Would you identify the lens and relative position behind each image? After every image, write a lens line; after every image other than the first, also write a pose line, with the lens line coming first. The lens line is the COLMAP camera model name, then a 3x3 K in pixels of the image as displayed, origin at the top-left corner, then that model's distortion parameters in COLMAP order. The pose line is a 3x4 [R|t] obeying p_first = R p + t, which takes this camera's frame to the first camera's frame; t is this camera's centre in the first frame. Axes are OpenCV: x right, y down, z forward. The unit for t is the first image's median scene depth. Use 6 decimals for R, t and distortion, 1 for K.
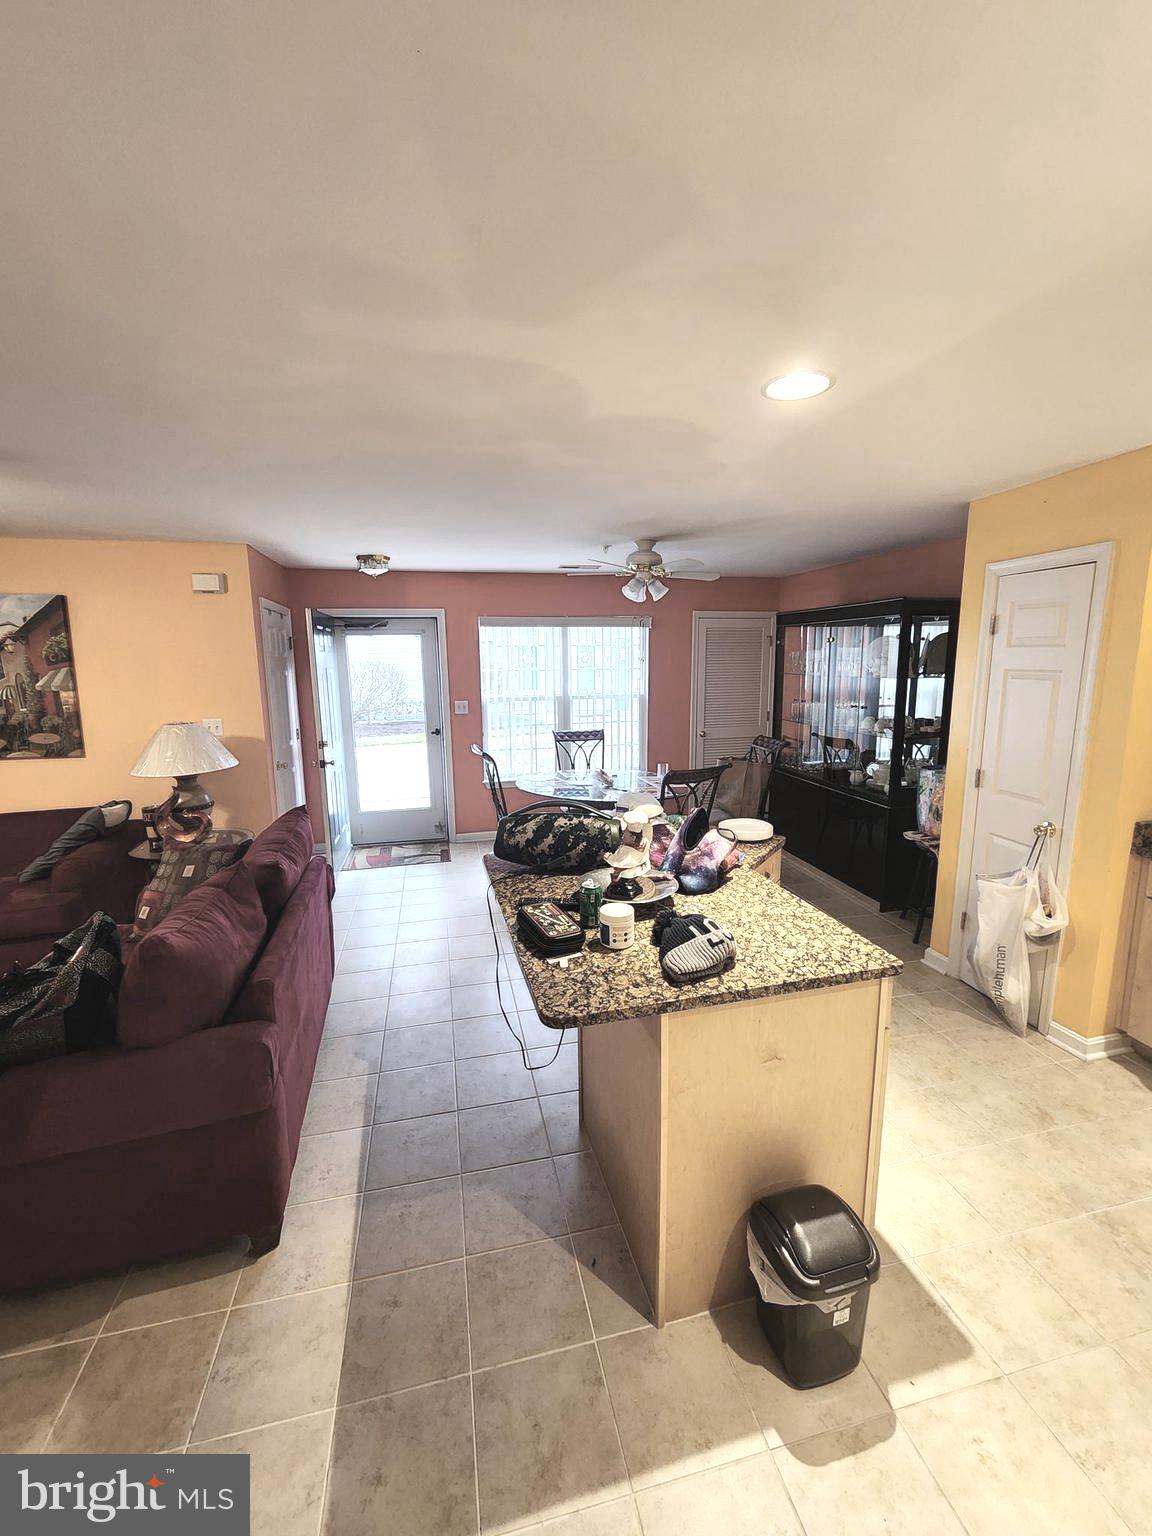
lens RADIAL K [[633.8, 0, 579.3], [0, 633.8, 765.0], [0, 0, 1]] dist [-0.003504, 0.000813]
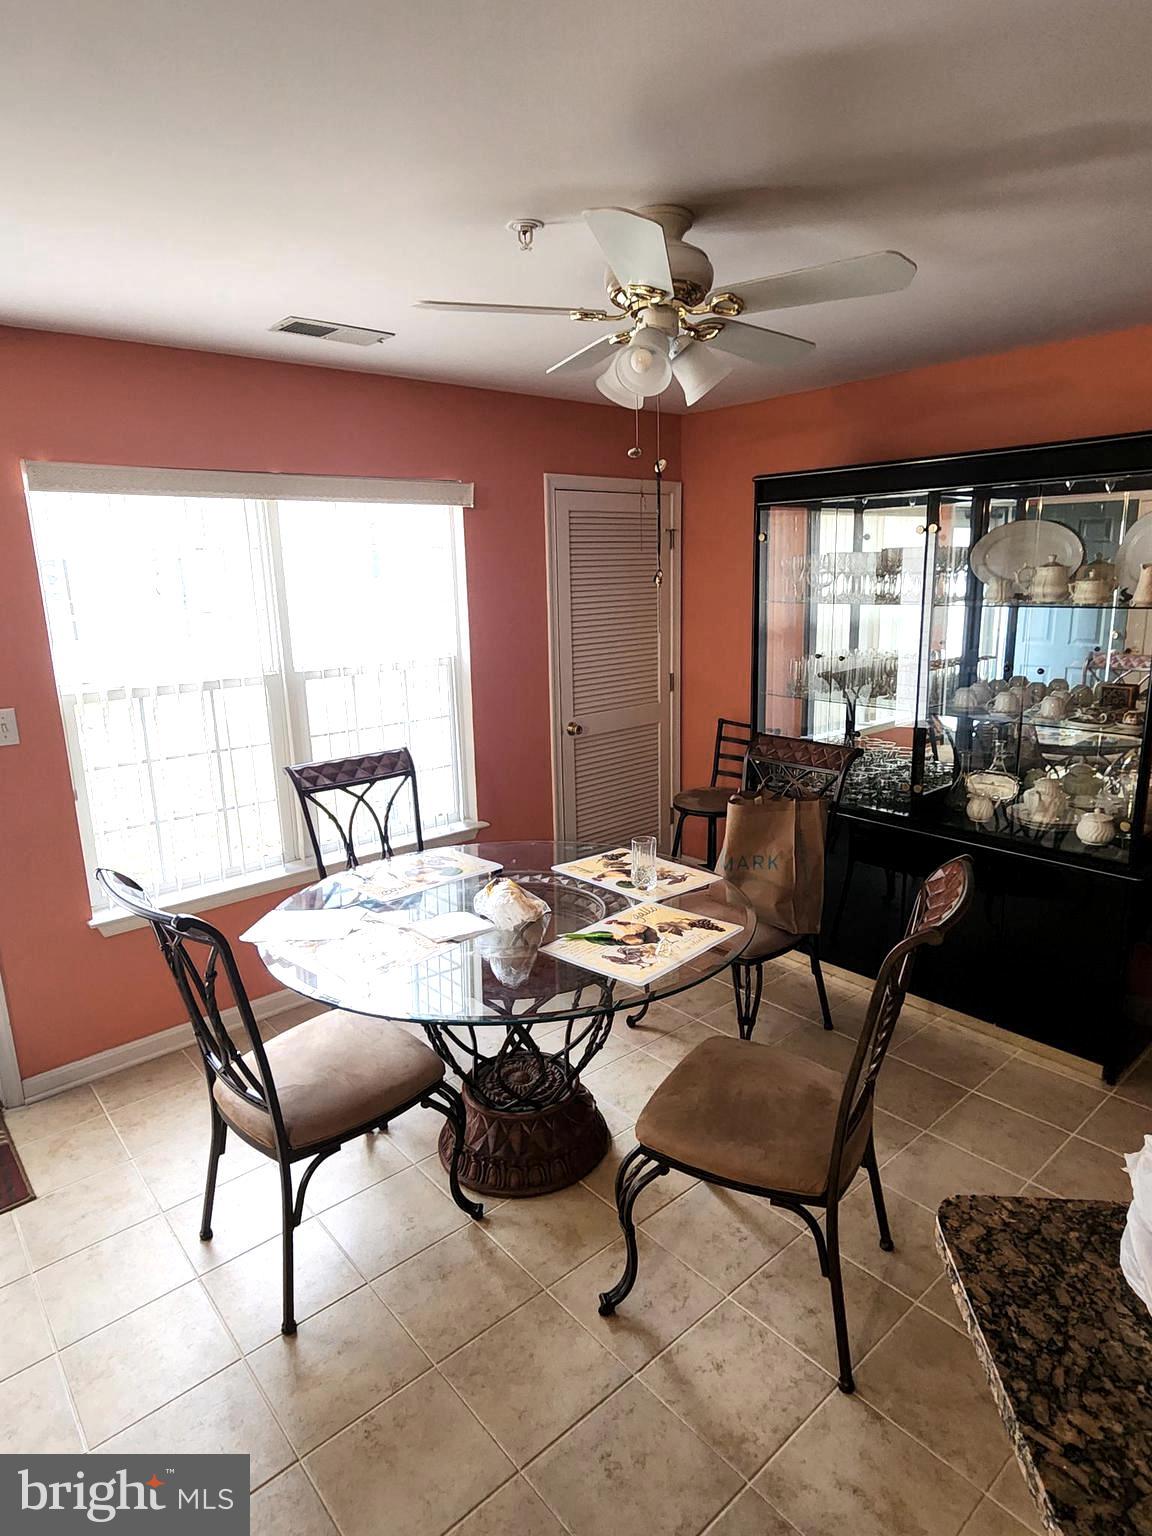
lens RADIAL K [[869.3, 0, 576.0], [0, 869.3, 768.0], [0, 0, 1]] dist [-0.000237, 0.000404]
pose [[0.886516, -0.116910, 0.447684, -0.123492], [0.095228, 0.992940, 0.070727, -0.074431], [-0.452792, -0.020069, 0.891390, 0.441338]]
